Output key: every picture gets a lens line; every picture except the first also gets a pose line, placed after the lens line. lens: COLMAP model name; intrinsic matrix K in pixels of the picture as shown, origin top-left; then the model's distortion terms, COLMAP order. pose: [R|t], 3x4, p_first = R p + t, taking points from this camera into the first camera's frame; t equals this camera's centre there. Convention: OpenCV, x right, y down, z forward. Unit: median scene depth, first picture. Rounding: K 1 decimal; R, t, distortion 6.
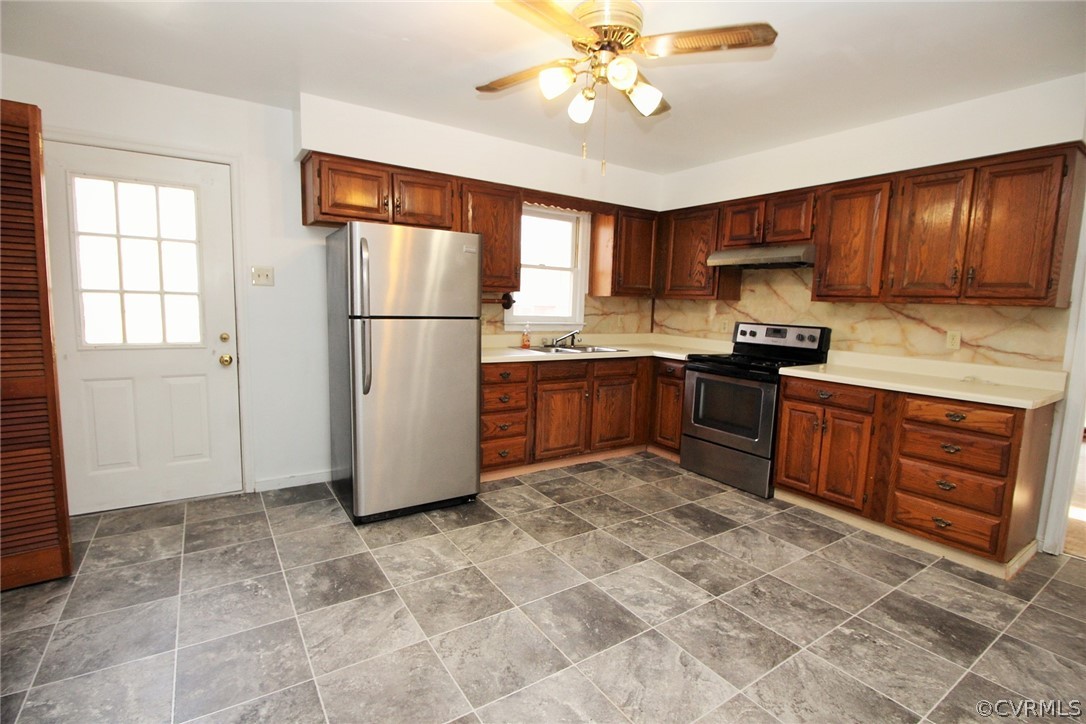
lens RADIAL K [[504.2, 0, 538.1], [0, 504.2, 362.5], [0, 0, 1]] dist [0.000563, -0.014632]
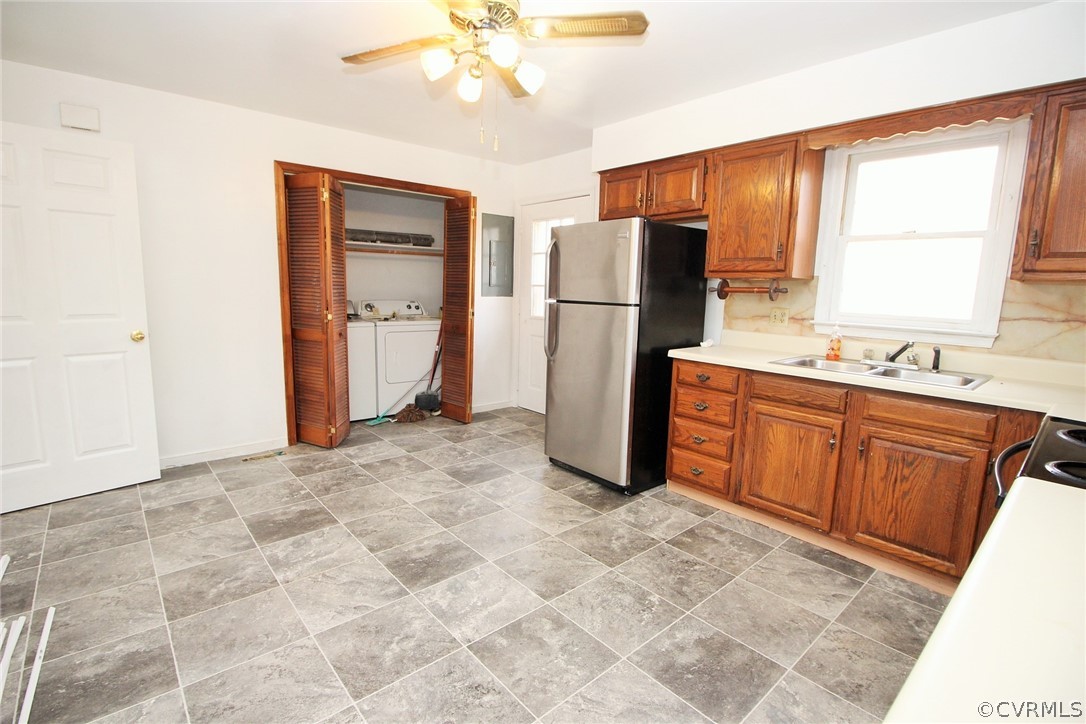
lens RADIAL K [[504.2, 0, 538.1], [0, 504.2, 362.5], [0, 0, 1]] dist [0.000563, -0.014632]
pose [[0.132201, 0.123422, -0.983509, 0.827748], [-0.137853, 0.984865, 0.105062, -0.057735], [0.981590, 0.121690, 0.147215, 0.709174]]
